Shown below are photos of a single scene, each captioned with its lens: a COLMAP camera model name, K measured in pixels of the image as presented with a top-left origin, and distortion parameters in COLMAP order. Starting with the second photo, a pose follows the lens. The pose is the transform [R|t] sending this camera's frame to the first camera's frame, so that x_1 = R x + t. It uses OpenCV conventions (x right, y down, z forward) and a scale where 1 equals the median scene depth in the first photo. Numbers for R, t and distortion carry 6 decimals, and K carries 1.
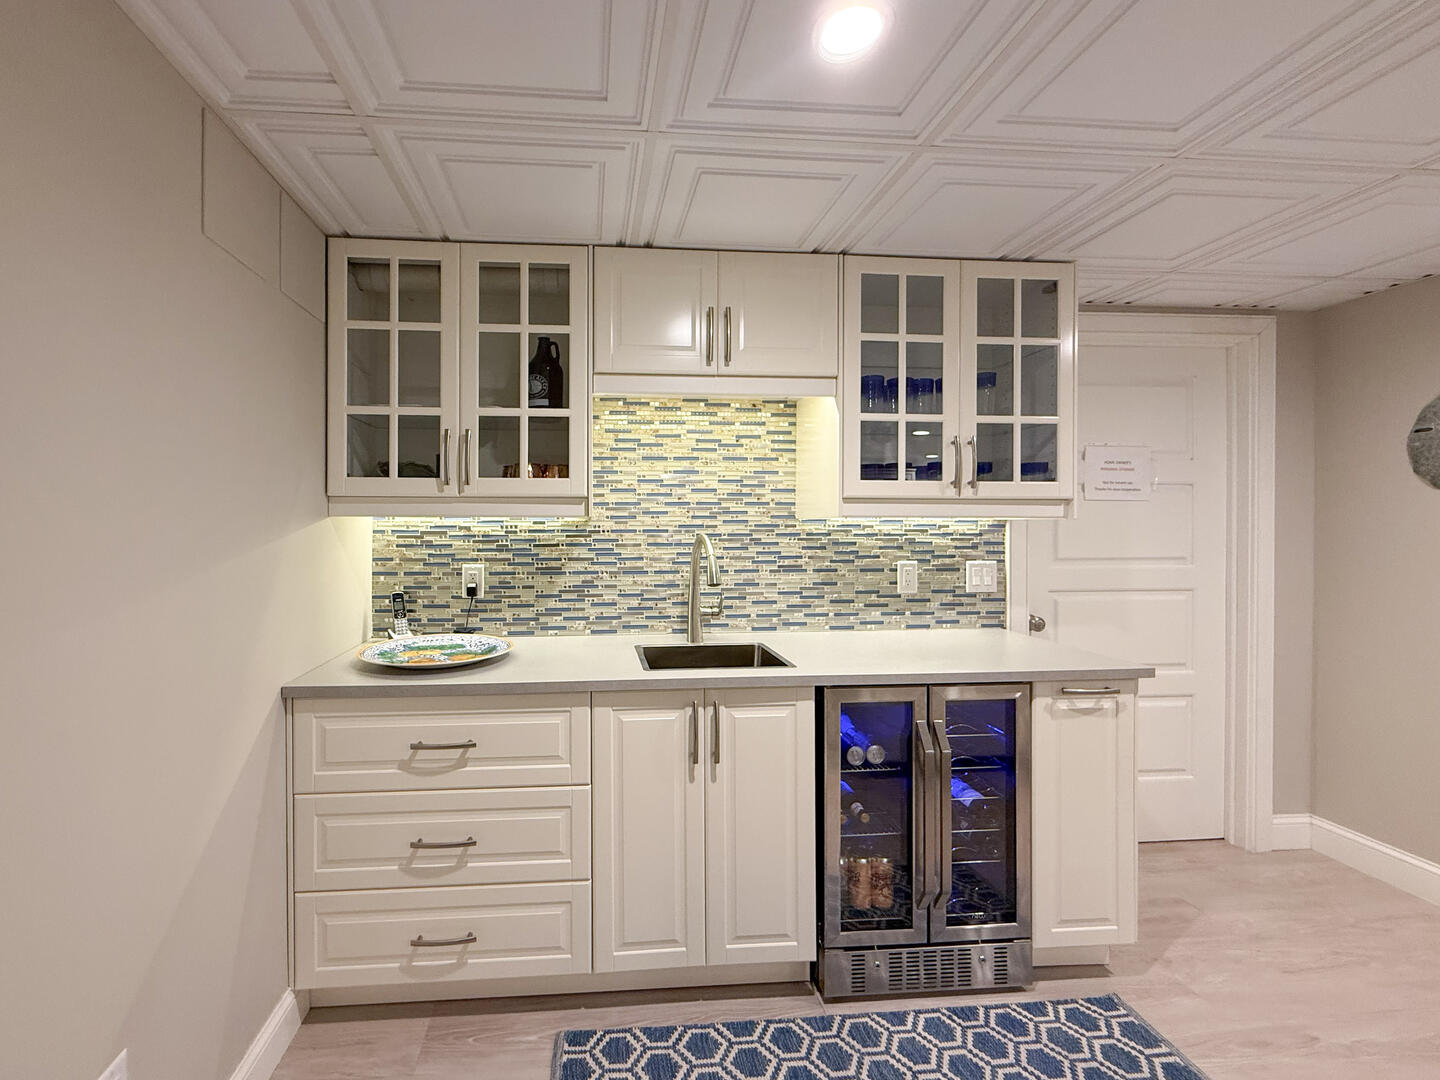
lens RADIAL K [[674.7, 0, 719.0], [0, 674.7, 528.6], [0, 0, 1]] dist [-0.001554, -0.000114]
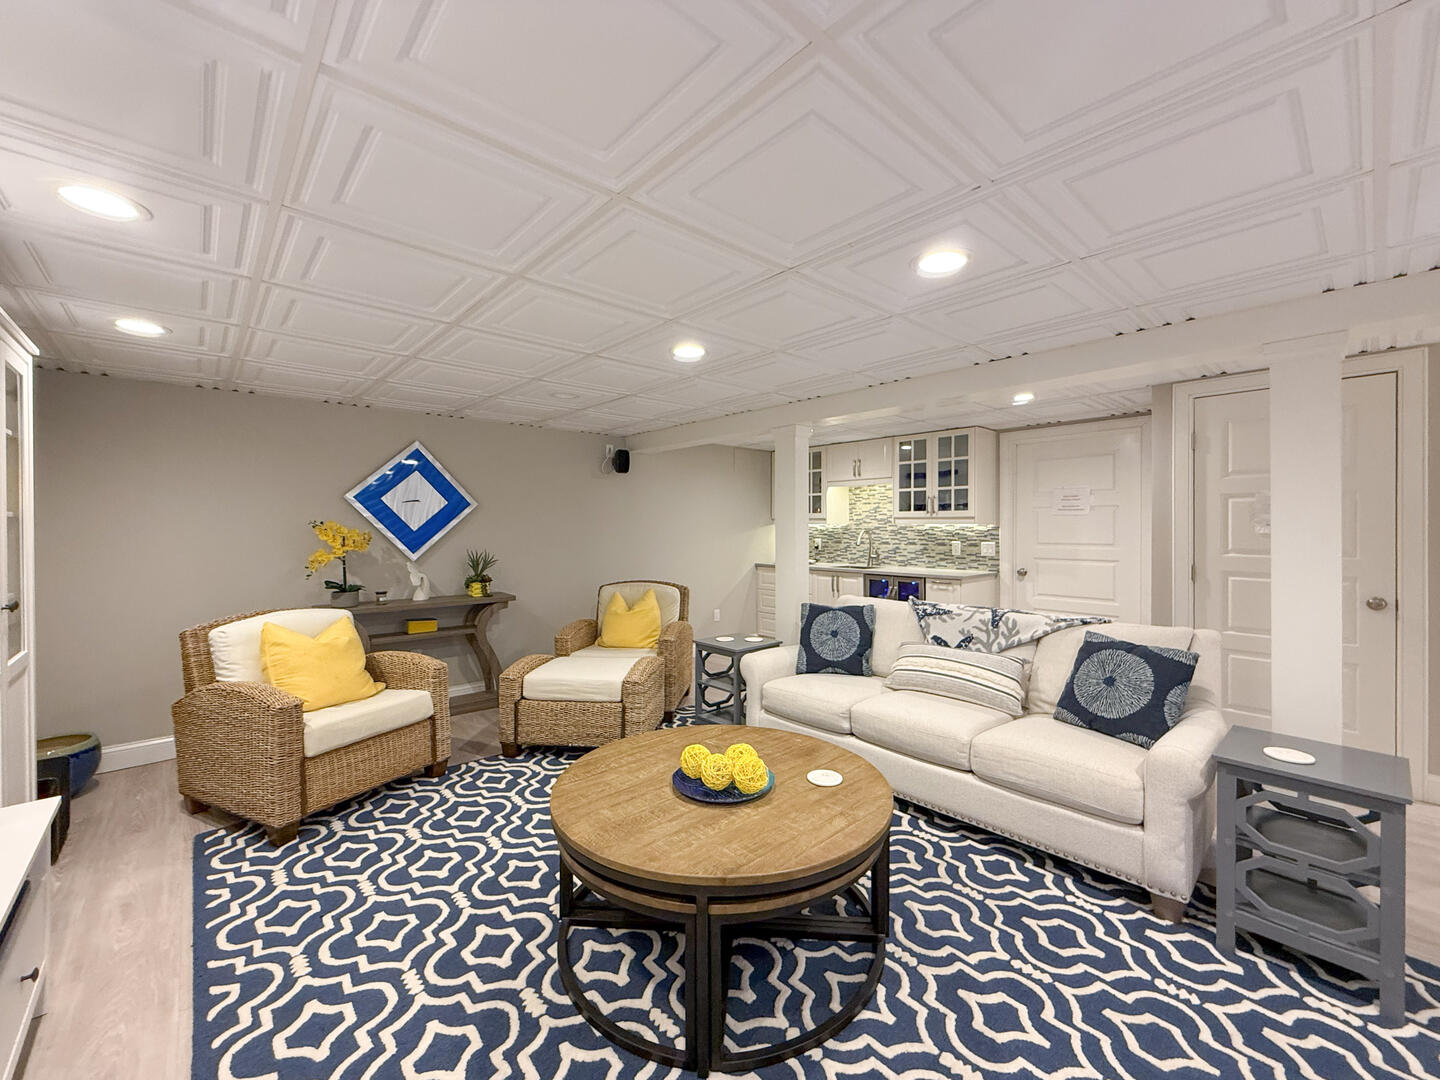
lens RADIAL K [[593.3, 0, 718.3], [0, 593.3, 541.3], [0, 0, 1]] dist [-0.002326, 0.000333]
pose [[0.606988, 0.021651, -0.794416, 1.551712], [-0.008418, 0.999748, 0.020815, 0.009889], [0.794667, -0.005947, 0.607017, -1.049175]]
